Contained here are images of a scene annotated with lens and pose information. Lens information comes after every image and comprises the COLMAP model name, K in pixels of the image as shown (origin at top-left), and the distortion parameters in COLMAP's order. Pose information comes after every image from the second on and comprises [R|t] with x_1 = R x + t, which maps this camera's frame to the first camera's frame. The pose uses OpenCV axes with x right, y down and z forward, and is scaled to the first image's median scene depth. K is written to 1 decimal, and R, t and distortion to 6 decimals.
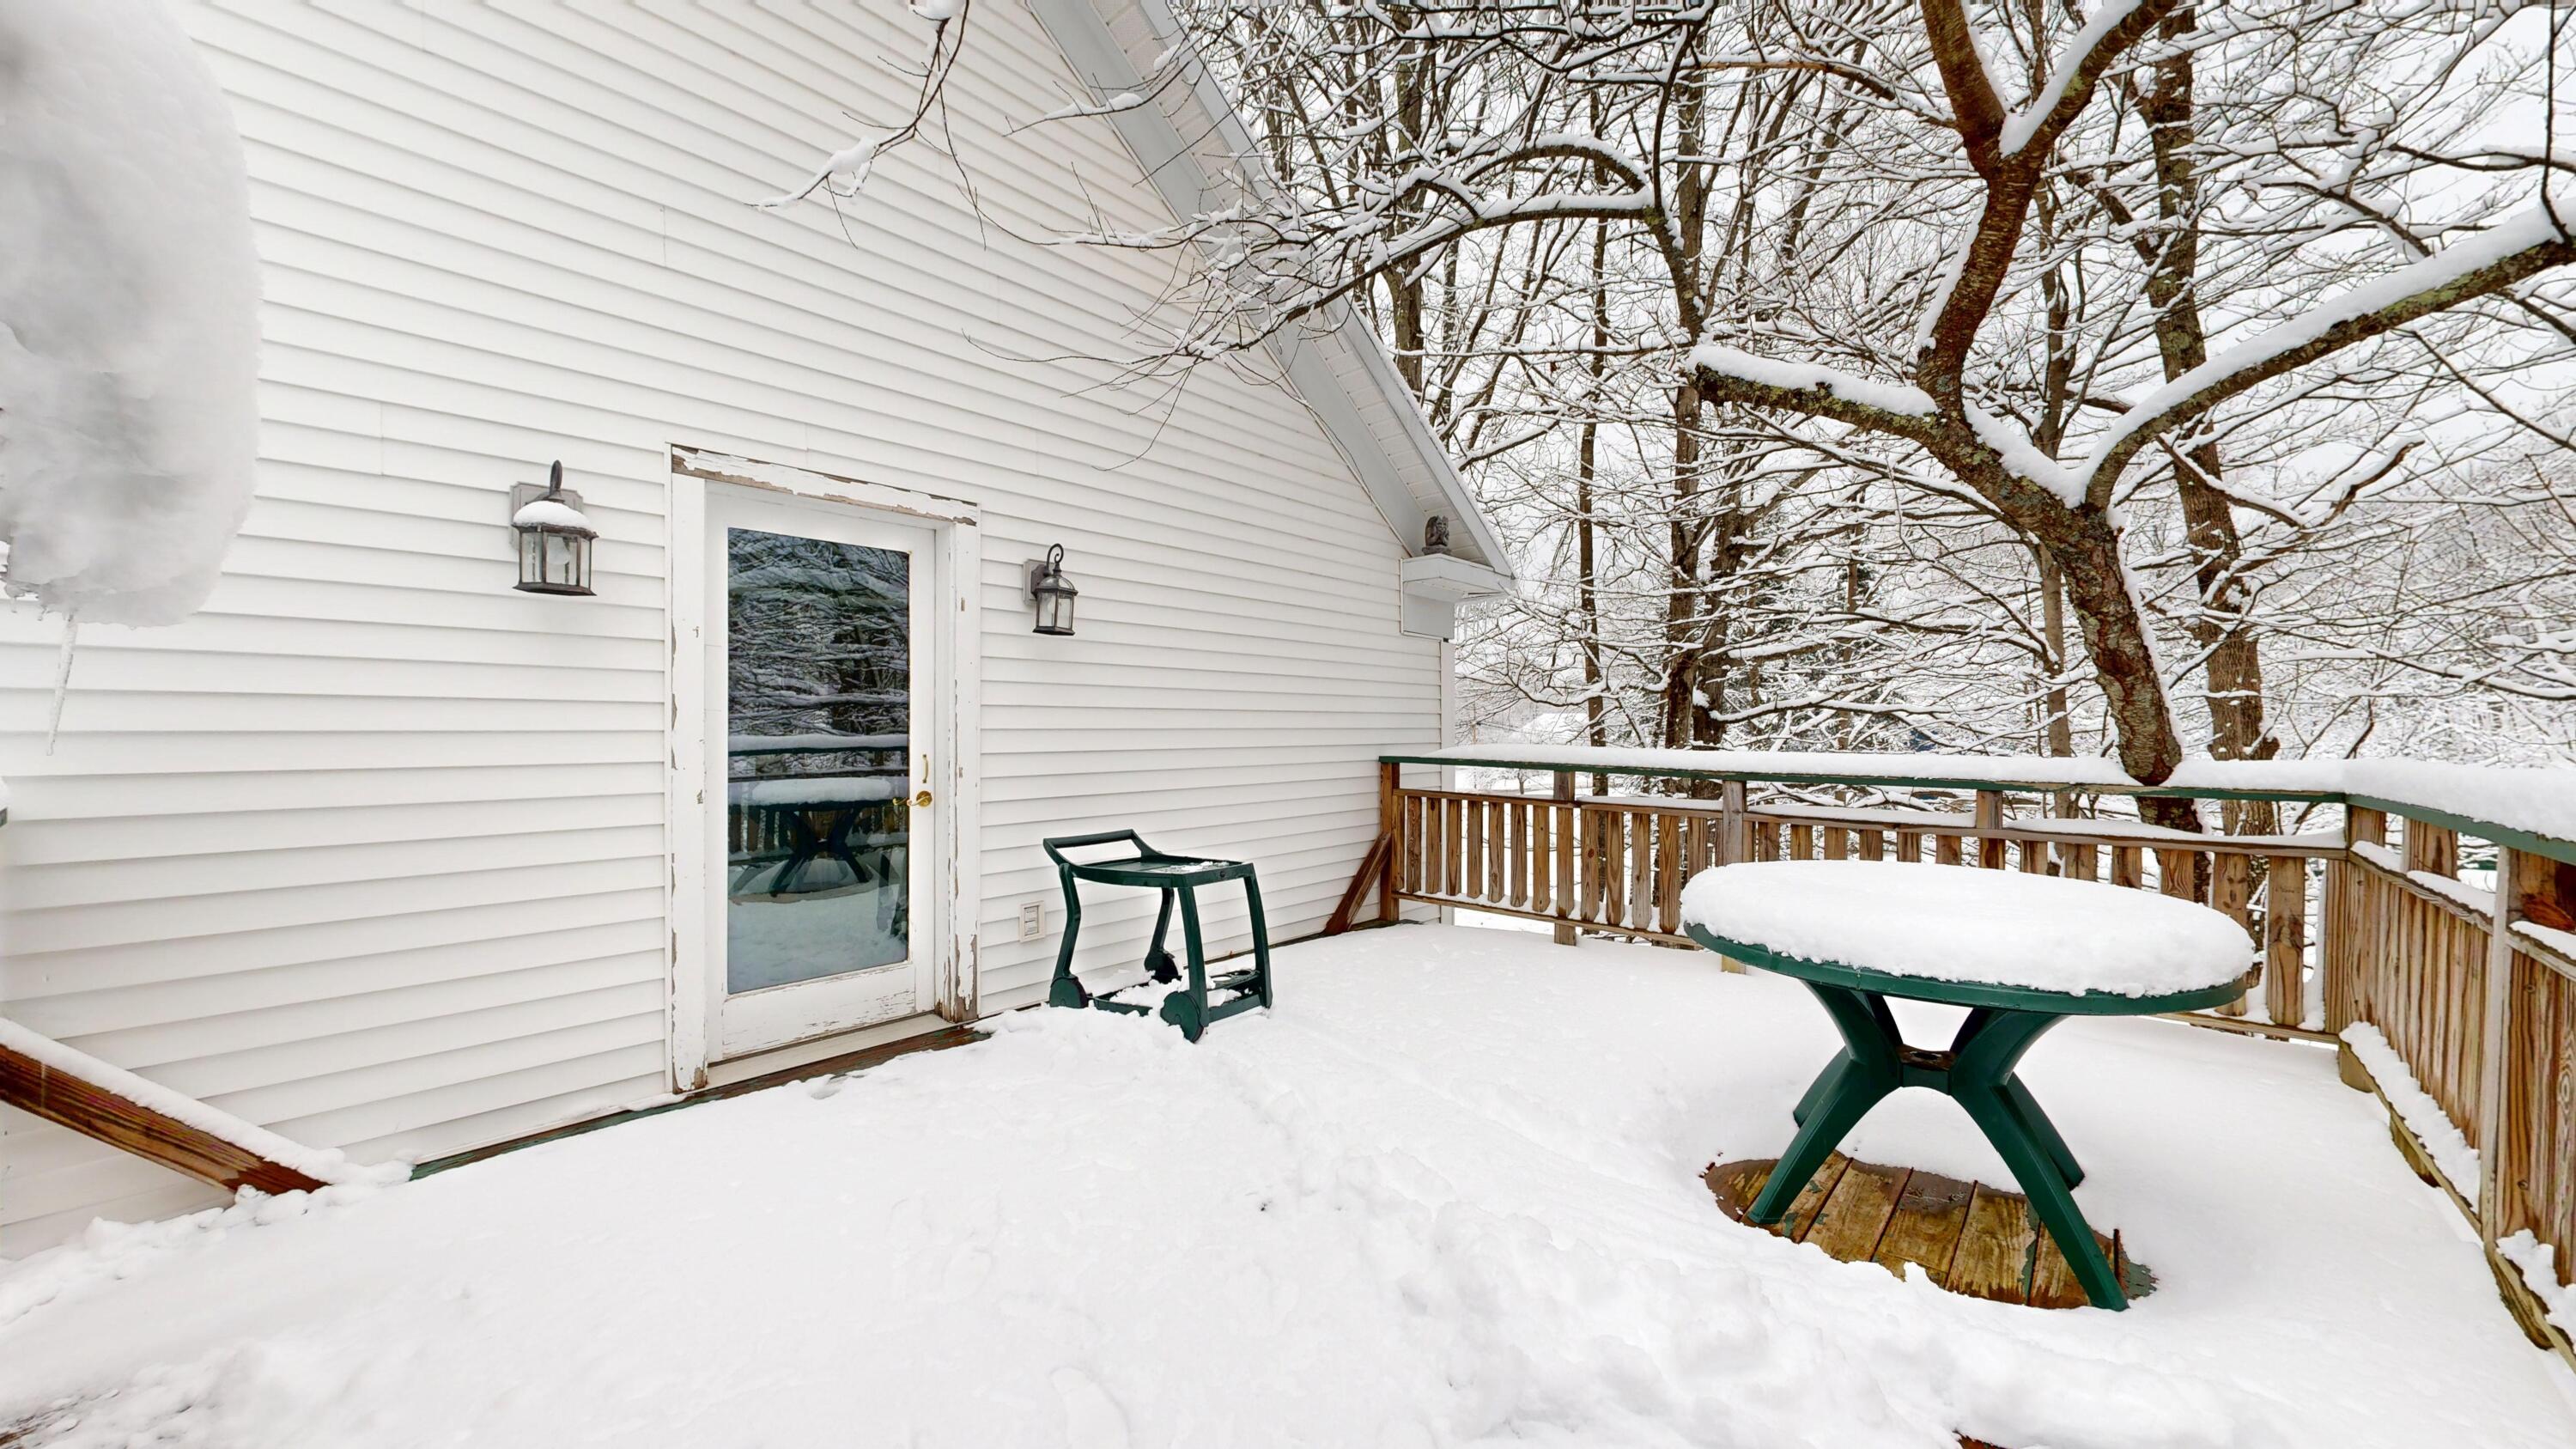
lens RADIAL K [[944.1, 0, 1288.0], [0, 944.1, 724.5], [0, 0, 1]] dist [-0.000380, 0.000011]
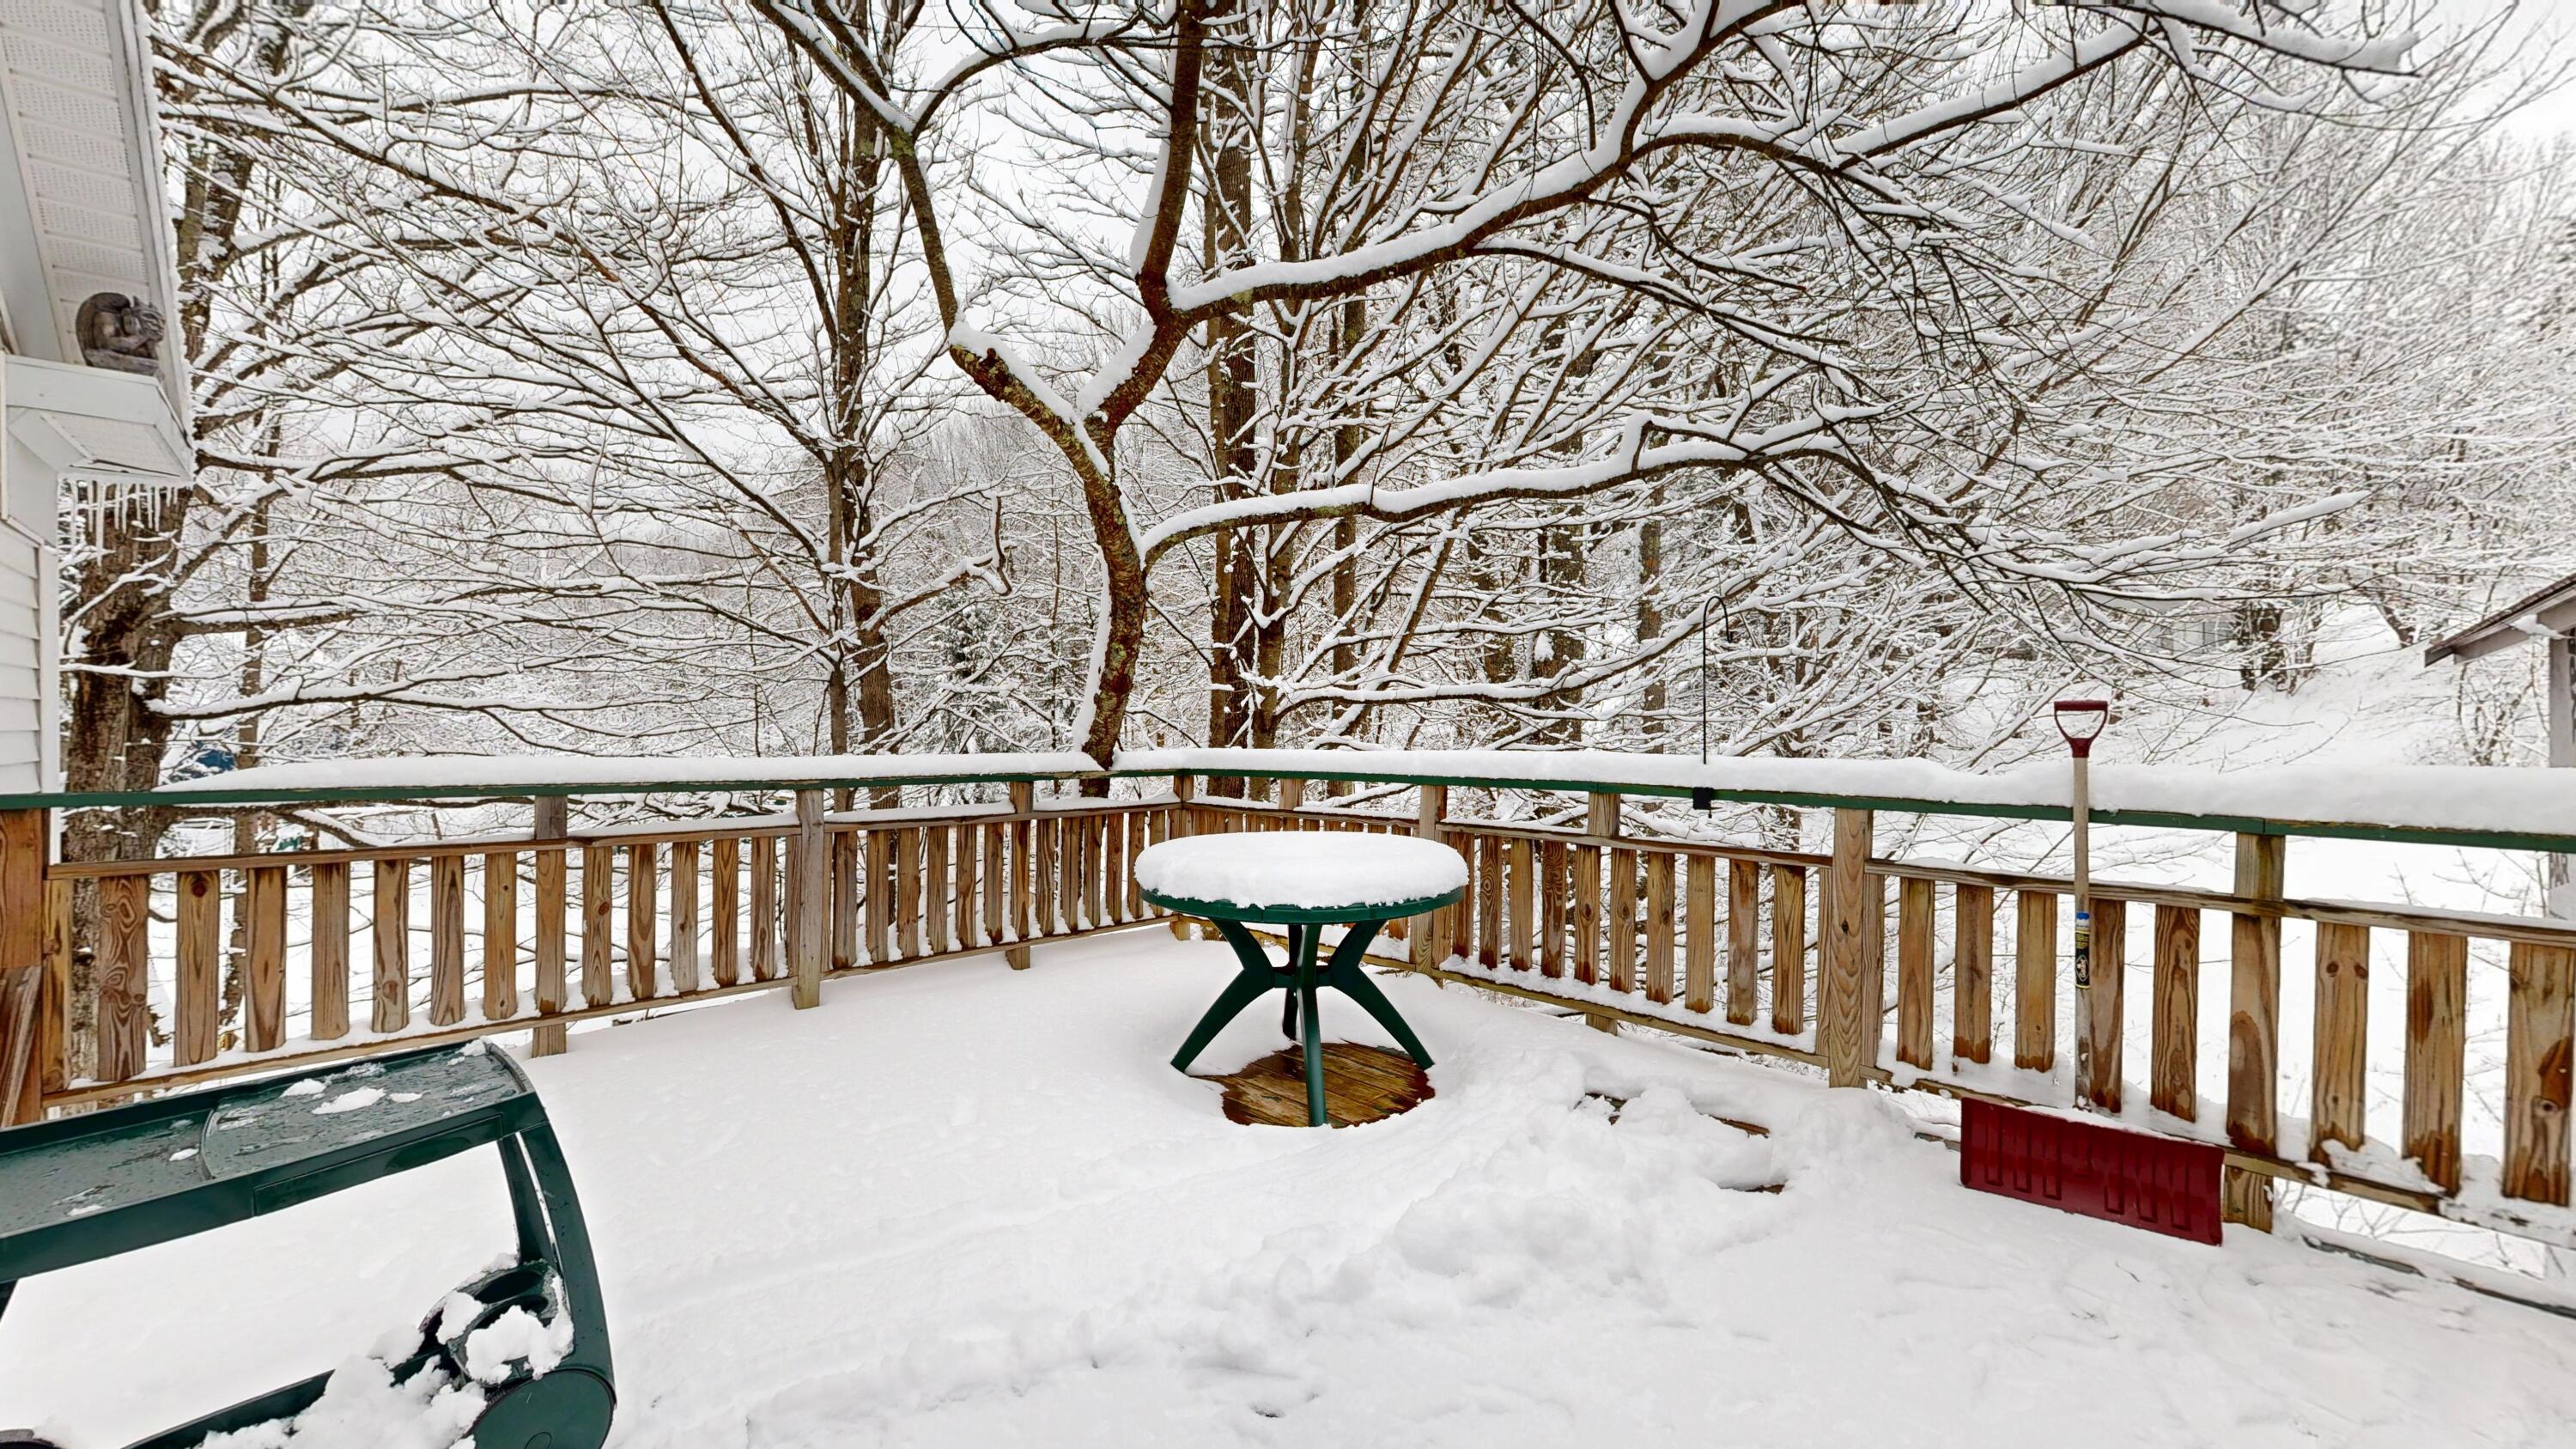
lens RADIAL K [[944.1, 0, 1288.0], [0, 944.1, 724.5], [0, 0, 1]] dist [-0.000380, 0.000011]
pose [[0.071969, 0.002917, 0.997403, -0.447915], [-0.007796, 0.999967, -0.002362, -0.004468], [-0.997376, -0.007606, 0.071989, 0.569064]]
